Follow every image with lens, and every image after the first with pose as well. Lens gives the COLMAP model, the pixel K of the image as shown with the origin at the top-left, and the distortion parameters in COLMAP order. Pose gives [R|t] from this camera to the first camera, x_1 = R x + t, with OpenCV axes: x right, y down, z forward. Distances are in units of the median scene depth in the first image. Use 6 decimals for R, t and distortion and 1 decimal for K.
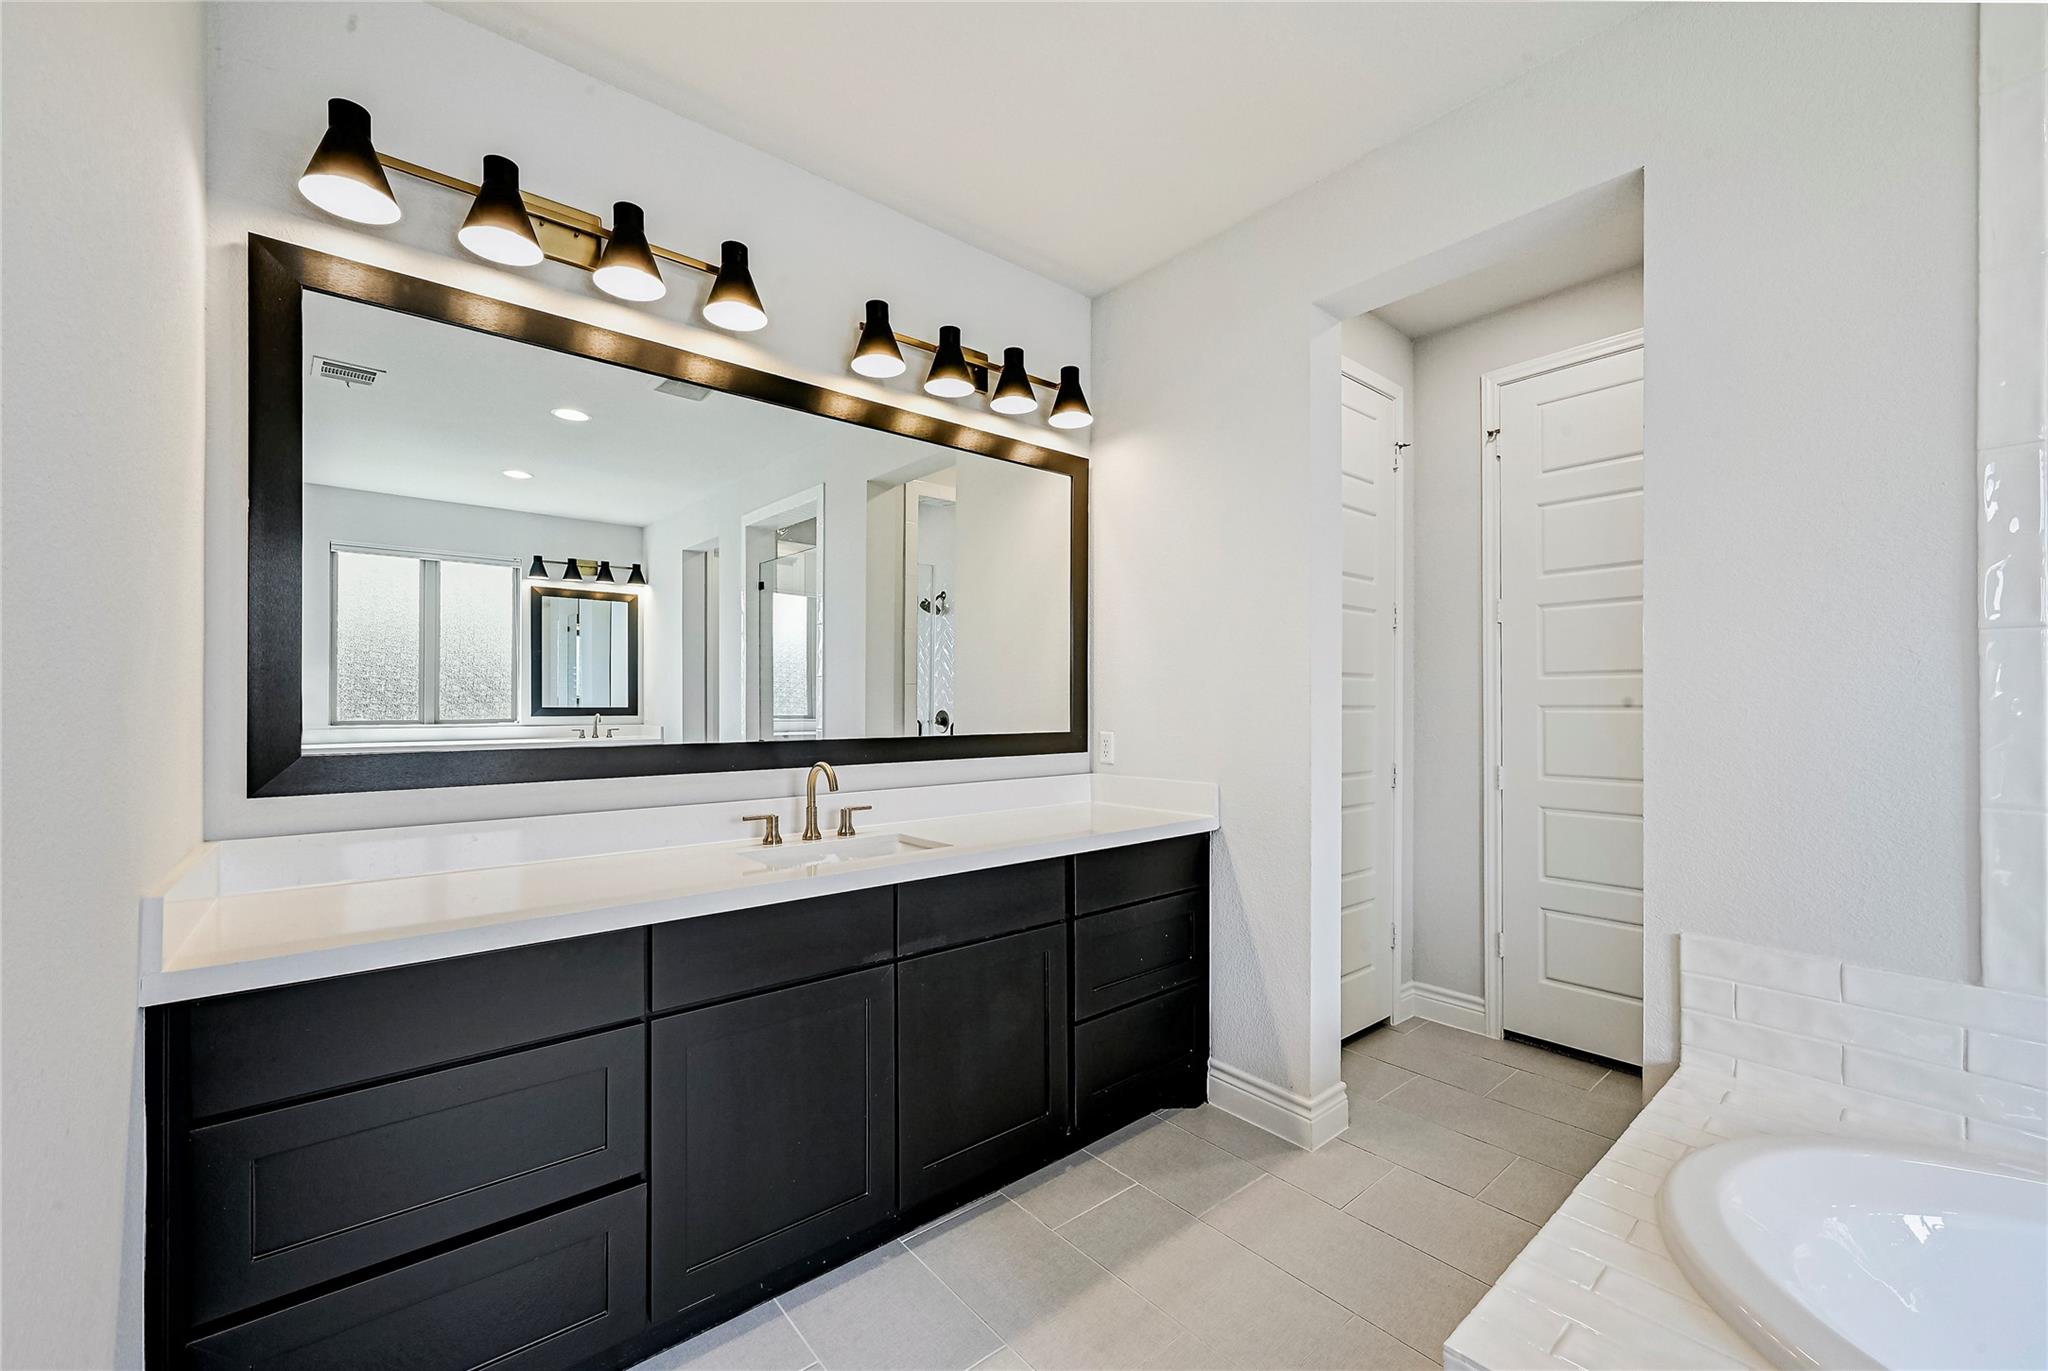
lens RADIAL K [[833.1, 0, 1018.5], [0, 833.1, 700.3], [0, 0, 1]] dist [0.000017, -0.000495]
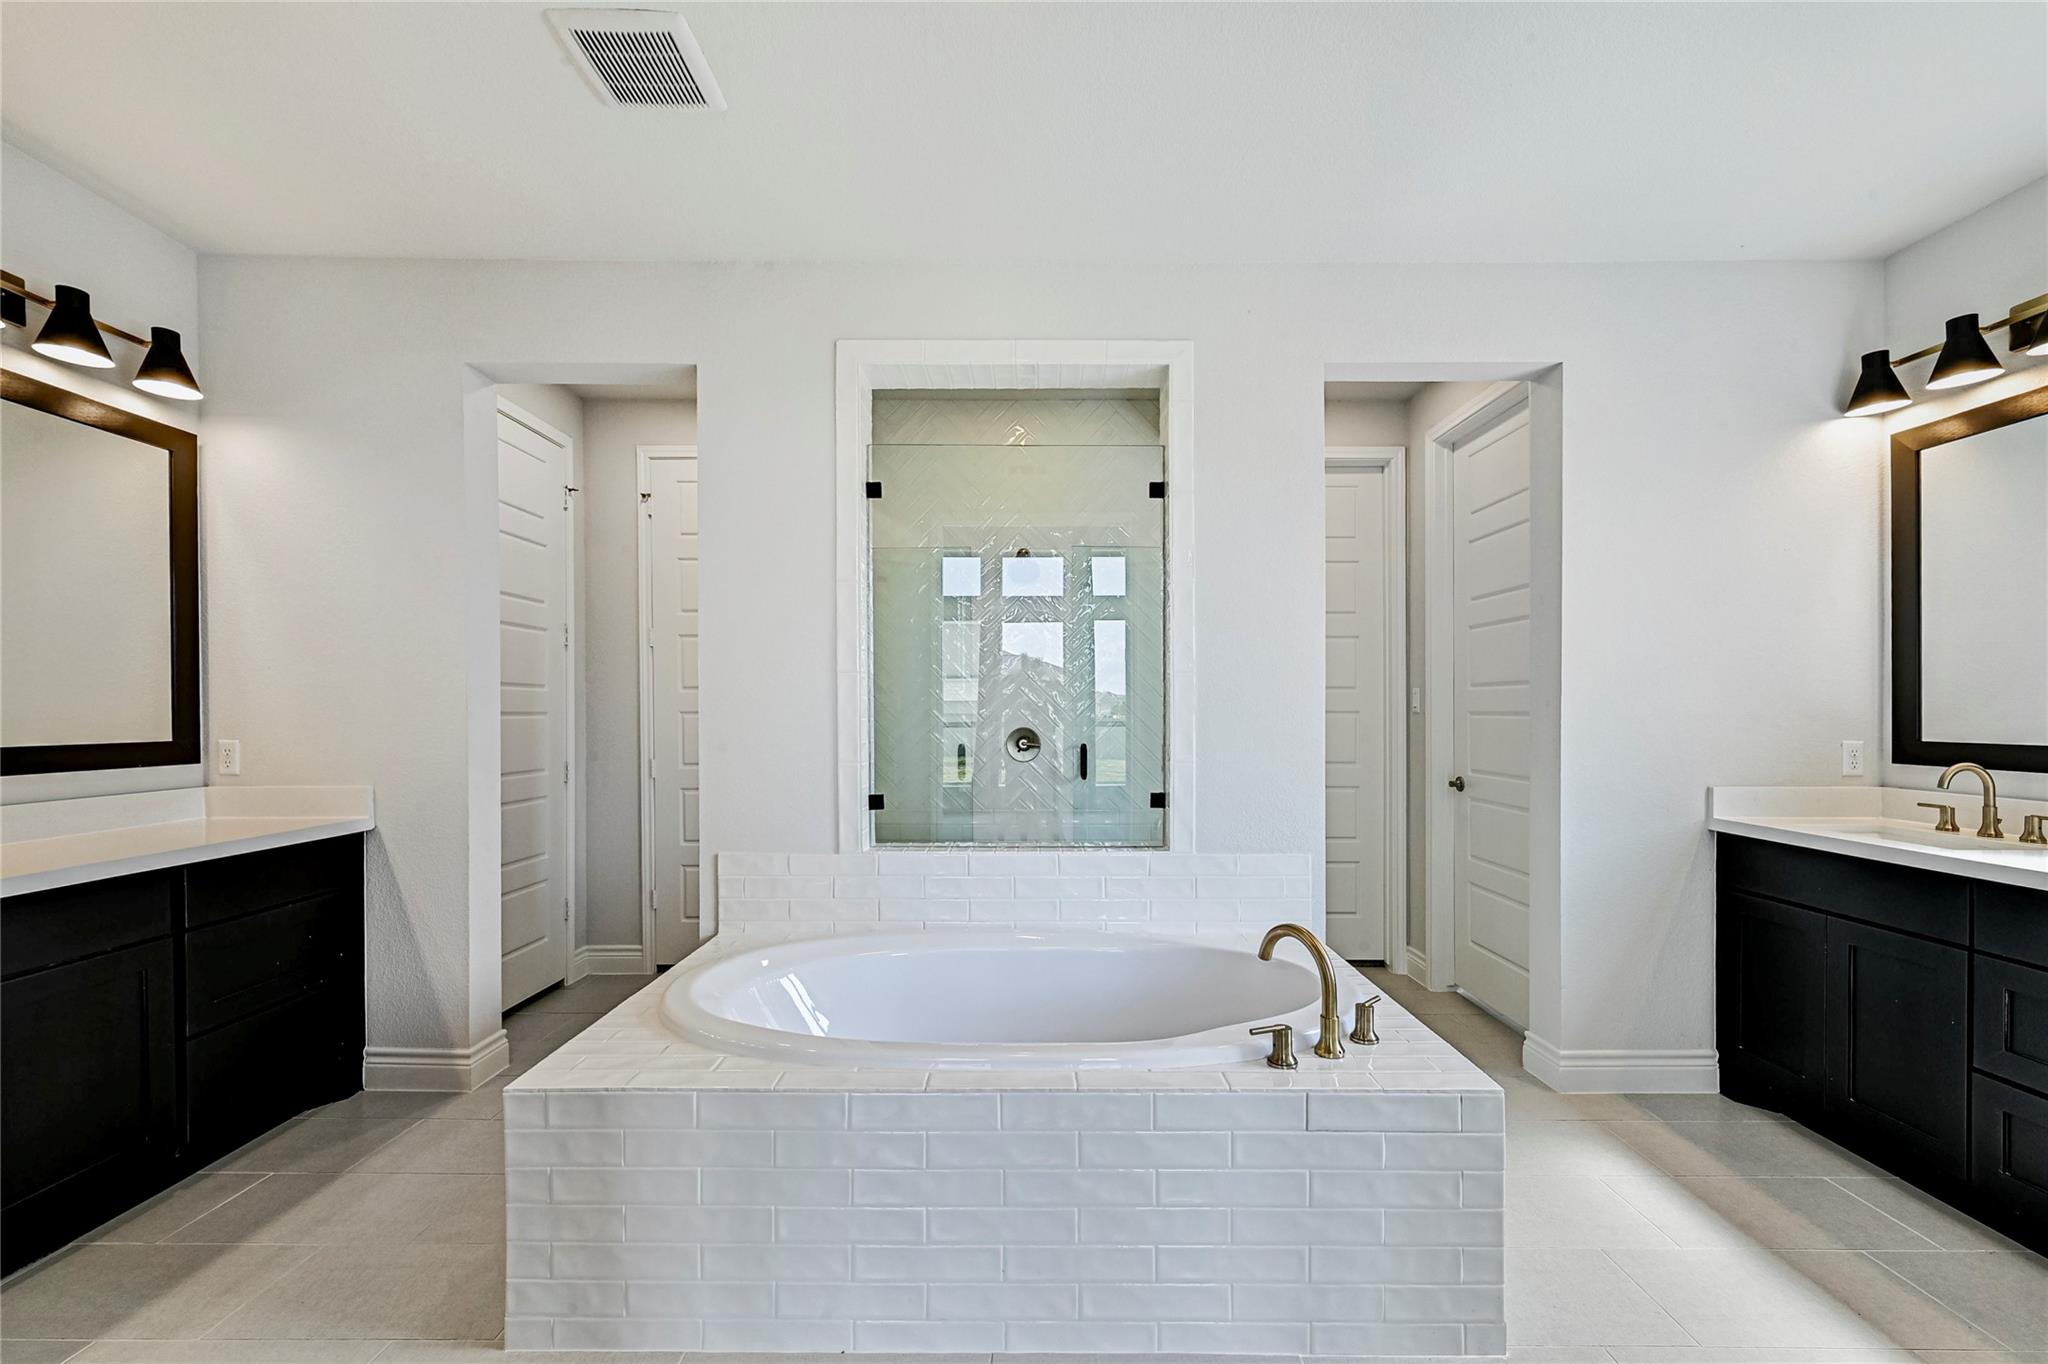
lens RADIAL K [[833.1, 0, 1015.1], [0, 833.1, 723.0], [0, 0, 1]] dist [0.000017, -0.000495]
pose [[0.652549, -0.010697, 0.757671, -0.025780], [-0.003205, 0.999852, 0.016876, 0.000180], [-0.757739, -0.013441, 0.652419, -0.281592]]
